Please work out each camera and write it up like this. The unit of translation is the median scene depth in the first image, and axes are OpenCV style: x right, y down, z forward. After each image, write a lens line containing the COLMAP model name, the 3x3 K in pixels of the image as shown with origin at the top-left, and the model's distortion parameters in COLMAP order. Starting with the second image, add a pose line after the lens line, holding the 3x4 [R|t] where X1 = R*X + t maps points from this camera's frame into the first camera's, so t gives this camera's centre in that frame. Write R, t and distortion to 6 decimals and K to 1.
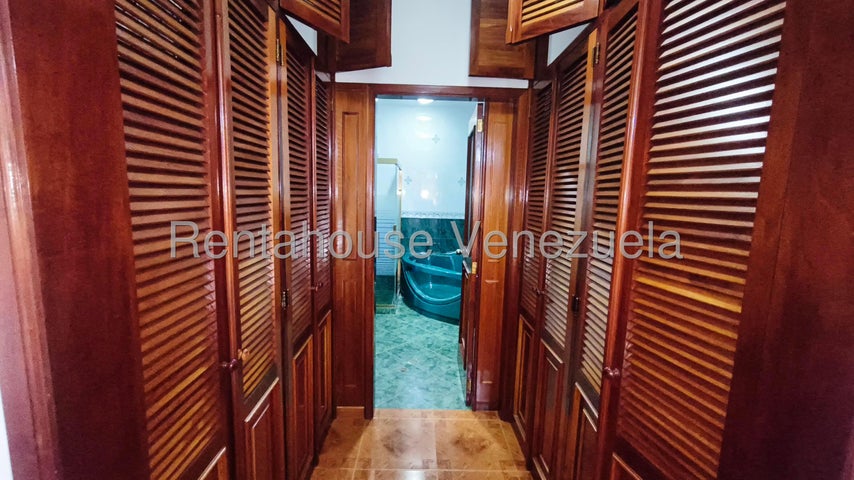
lens RADIAL K [[358.2, 0, 426.7], [0, 358.2, 240.8], [0, 0, 1]] dist [-0.000072, -0.000092]
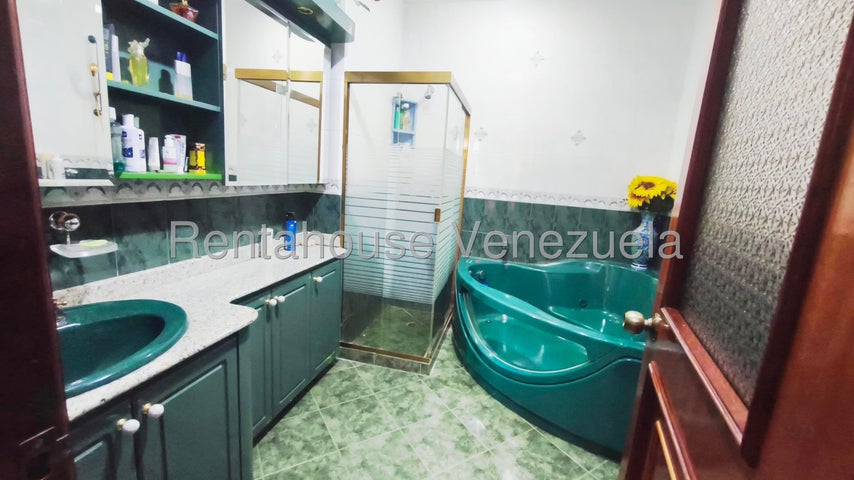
lens RADIAL K [[358.2, 0, 427.1], [0, 358.2, 238.7], [0, 0, 1]] dist [-0.000072, -0.000092]
pose [[0.966171, 0.082877, -0.244223, 0.021743], [-0.073046, 0.996121, 0.049056, -0.023282], [0.247341, -0.029557, 0.968478, 0.448673]]
